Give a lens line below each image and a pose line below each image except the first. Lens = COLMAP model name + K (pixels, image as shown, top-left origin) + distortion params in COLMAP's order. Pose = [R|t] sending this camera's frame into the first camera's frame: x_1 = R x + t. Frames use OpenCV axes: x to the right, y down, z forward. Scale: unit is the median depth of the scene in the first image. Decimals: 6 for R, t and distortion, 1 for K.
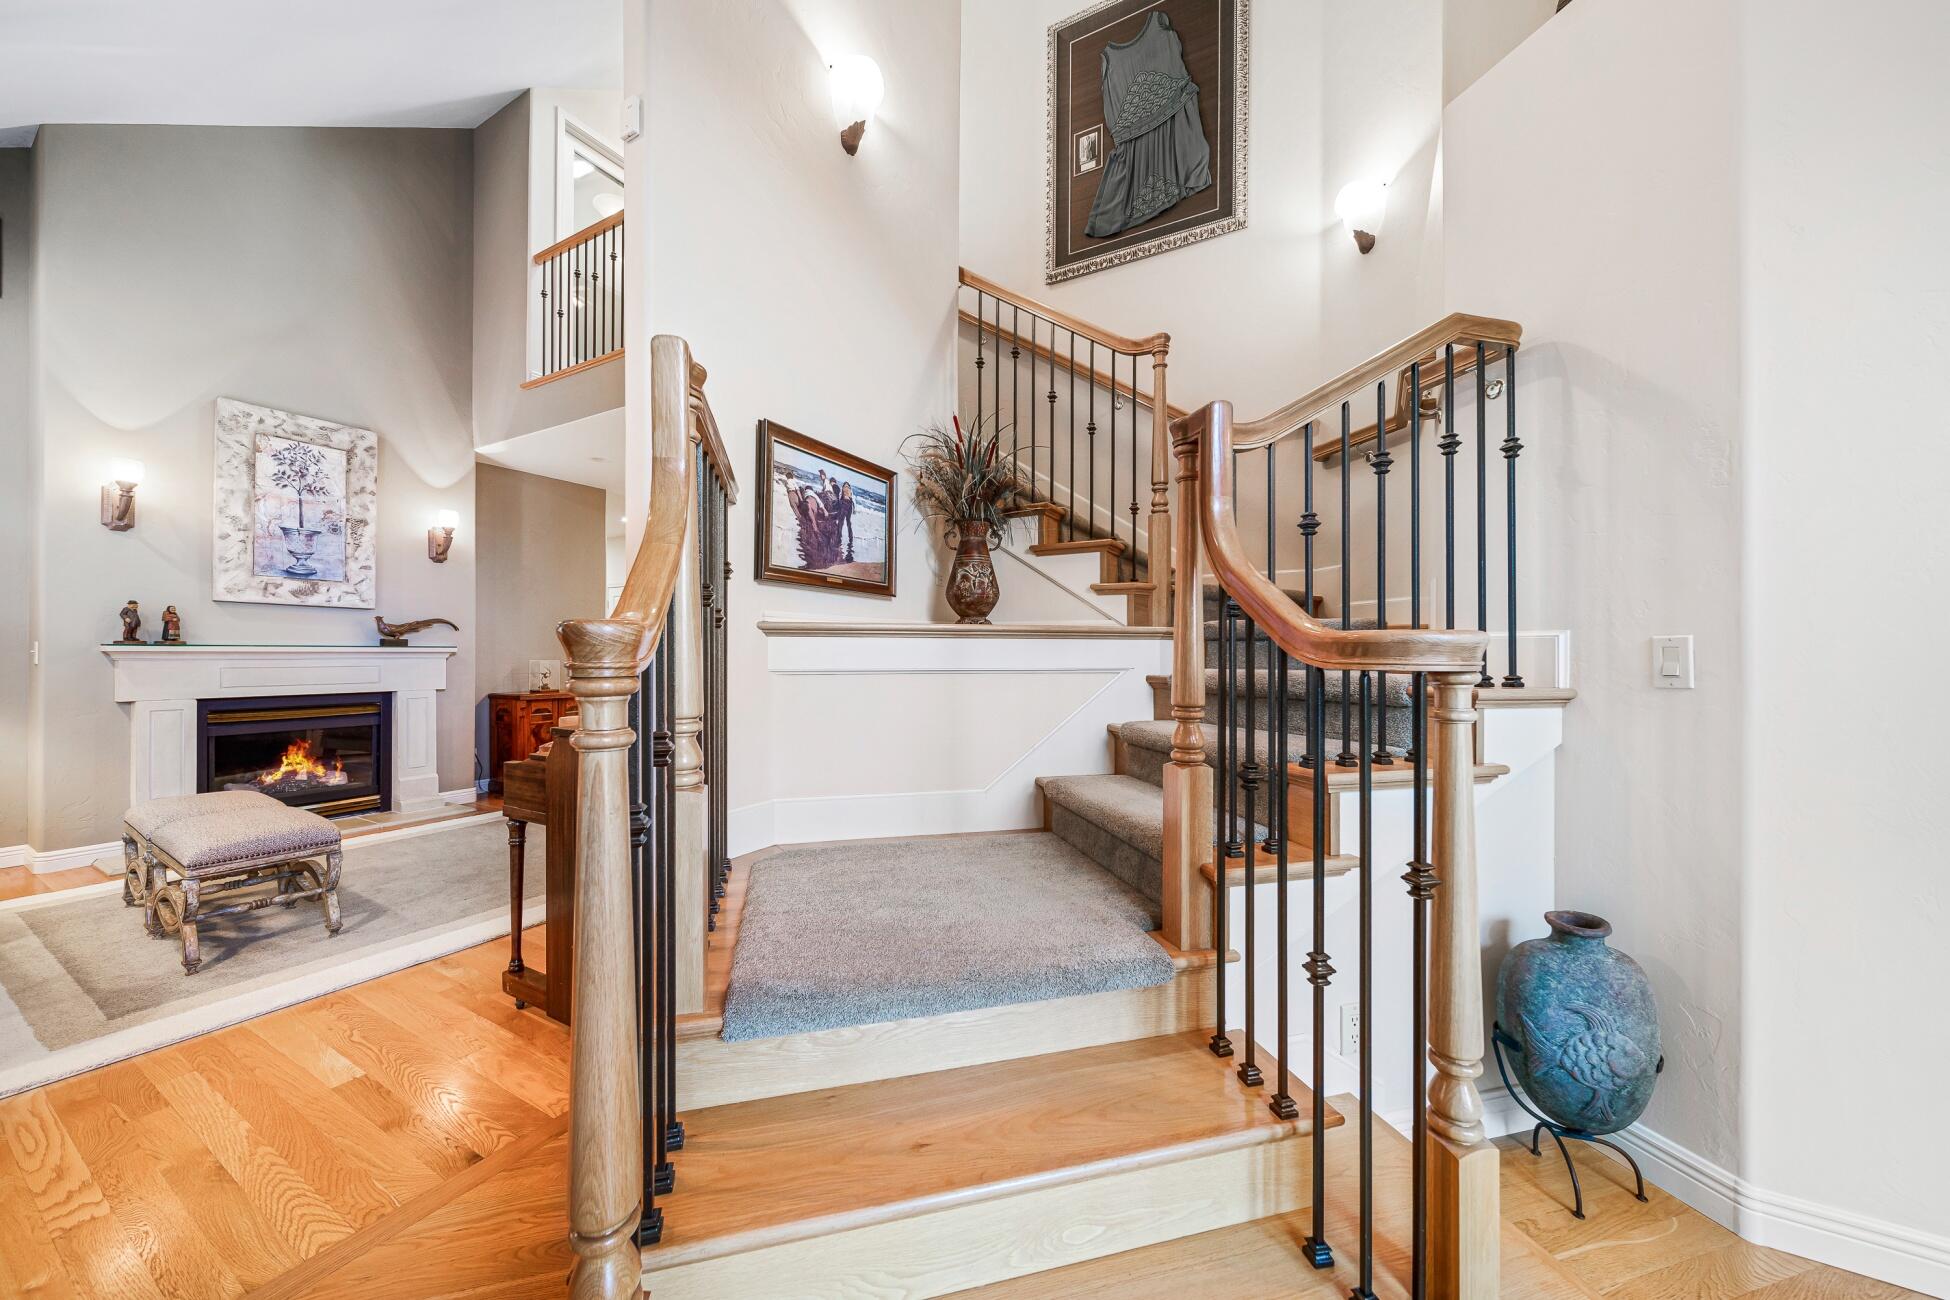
lens RADIAL K [[676.5, 0, 961.8], [0, 676.5, 654.9], [0, 0, 1]] dist [-0.000744, -0.000367]
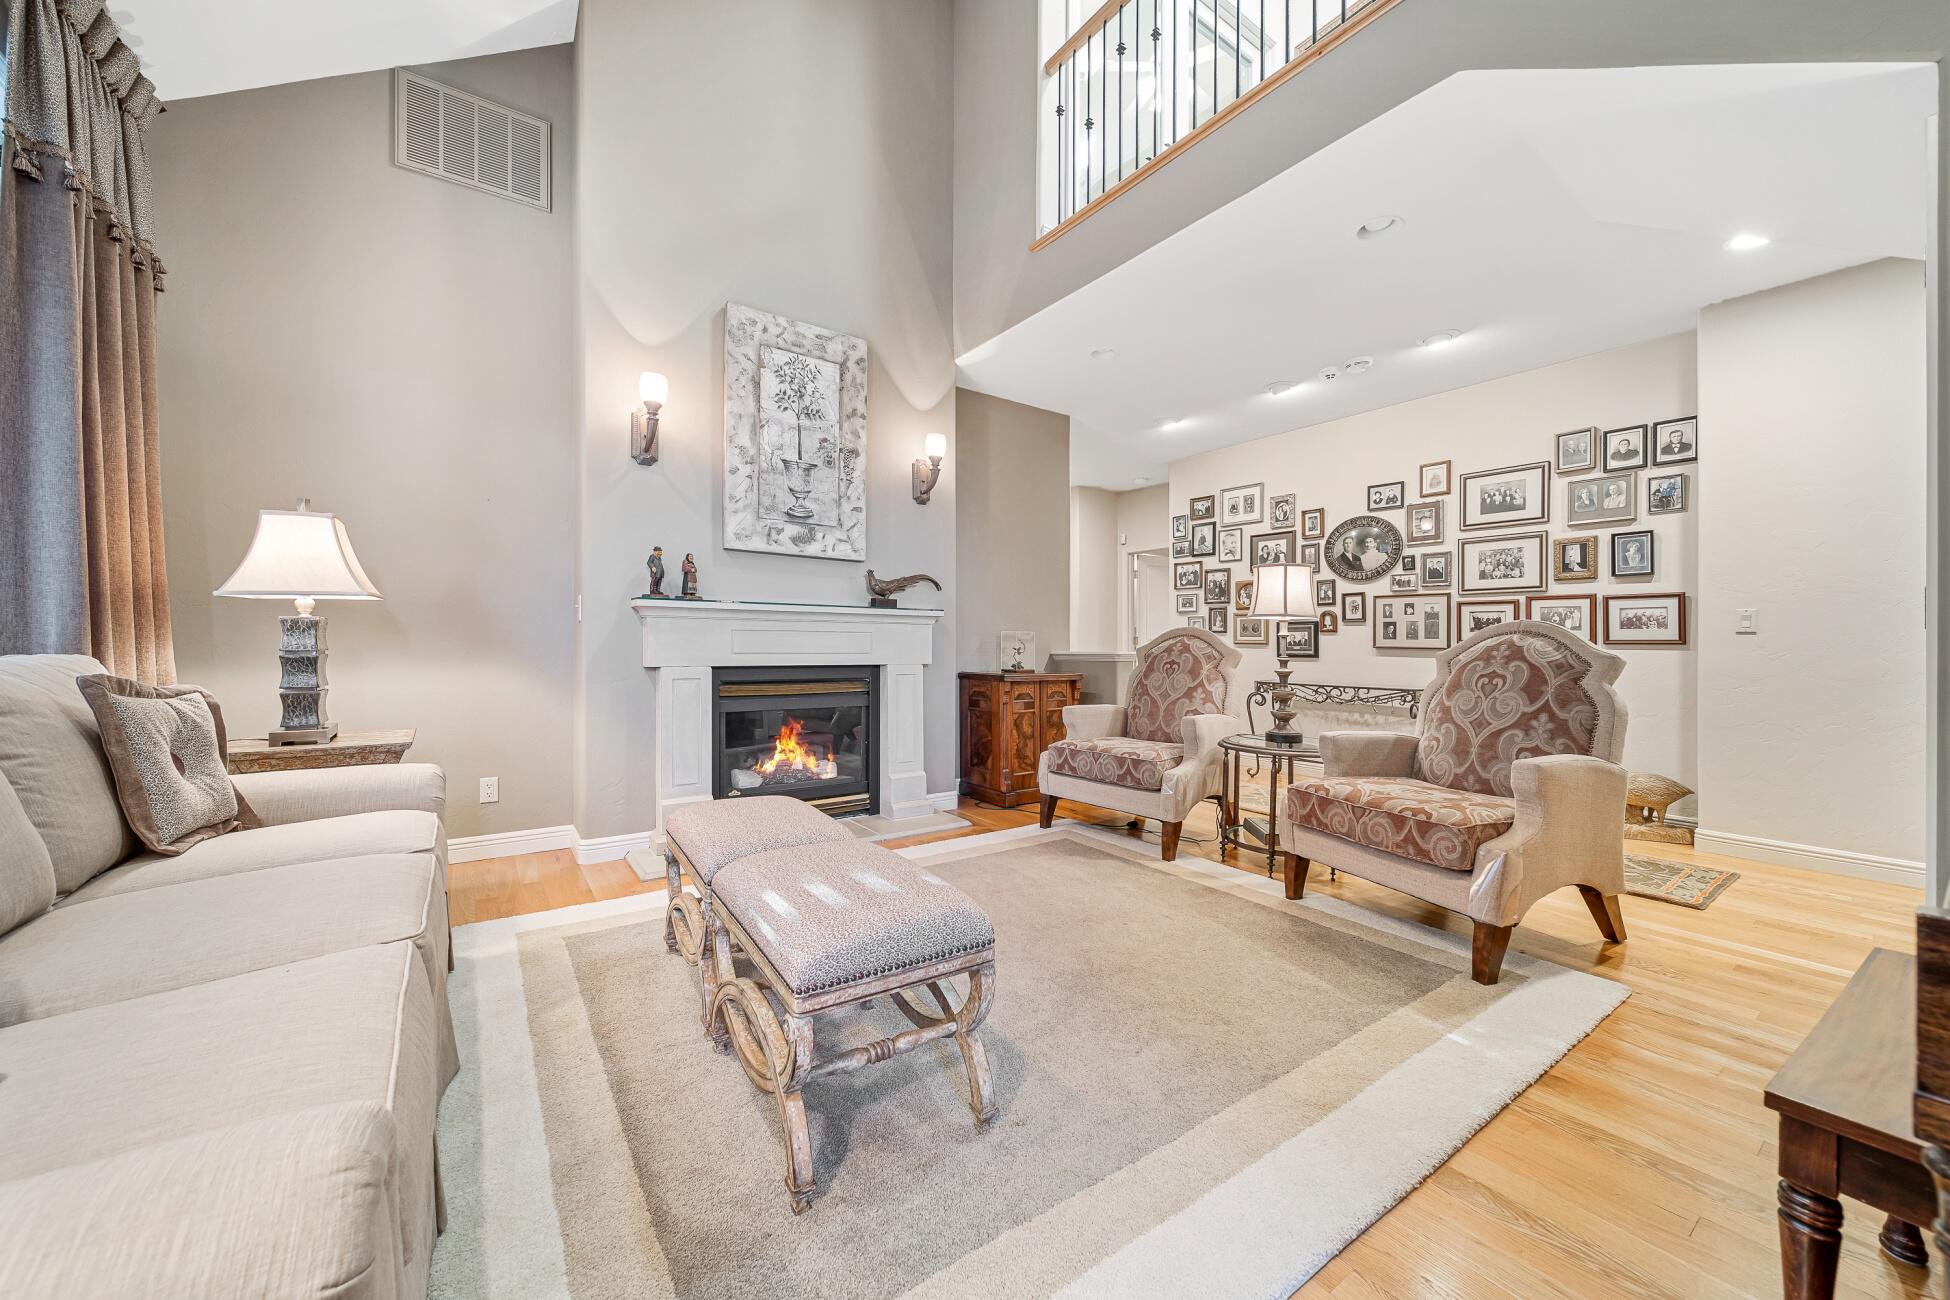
lens RADIAL K [[725.8, 0, 978.3], [0, 725.8, 654.3], [0, 0, 1]] dist [-0.000929, 0.000059]
pose [[0.905842, 0.006643, -0.423565, -0.408858], [-0.003432, 0.999959, 0.008343, 0.036806], [0.423603, -0.006104, 0.905828, 0.297224]]
